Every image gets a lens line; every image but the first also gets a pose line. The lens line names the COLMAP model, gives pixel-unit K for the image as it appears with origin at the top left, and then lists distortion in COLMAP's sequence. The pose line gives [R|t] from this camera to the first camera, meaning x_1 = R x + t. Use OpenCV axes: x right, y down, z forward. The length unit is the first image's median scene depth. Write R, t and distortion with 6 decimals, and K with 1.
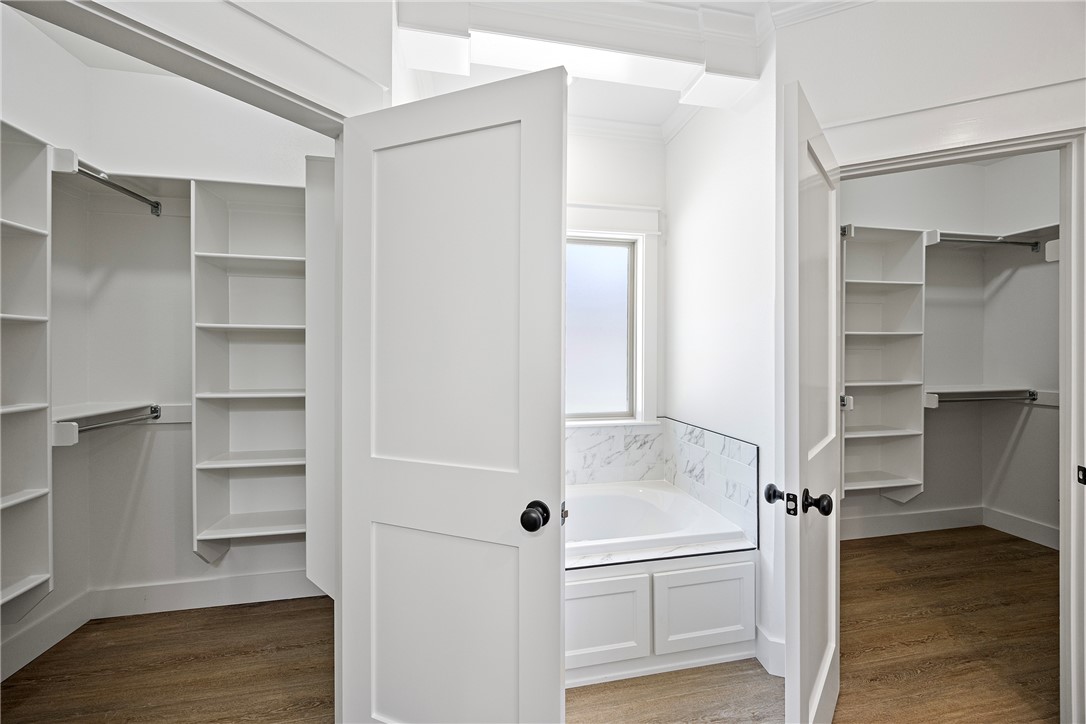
lens RADIAL K [[413.4, 0, 541.6], [0, 413.4, 357.2], [0, 0, 1]] dist [-0.000264, -0.000160]
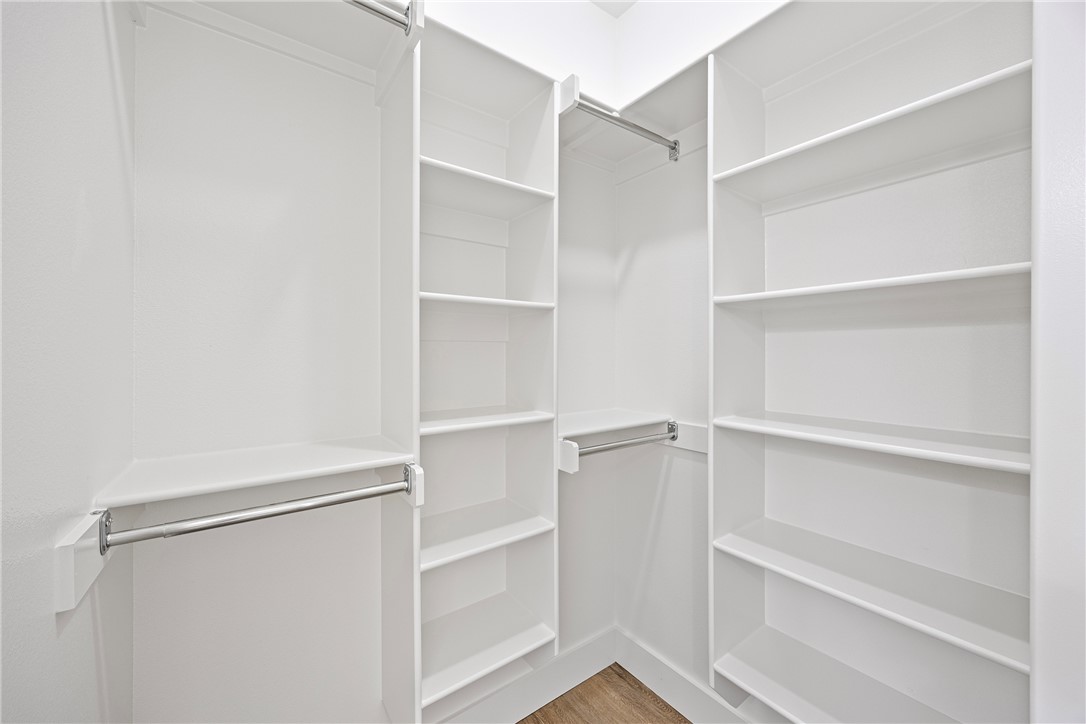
lens RADIAL K [[413.4, 0, 541.6], [0, 413.4, 357.2], [0, 0, 1]] dist [-0.000264, -0.000160]
pose [[0.419730, 0.003100, -0.907644, -0.409510], [-0.003217, 0.999993, 0.001928, 0.002663], [0.907643, 0.002111, 0.419737, 0.535208]]
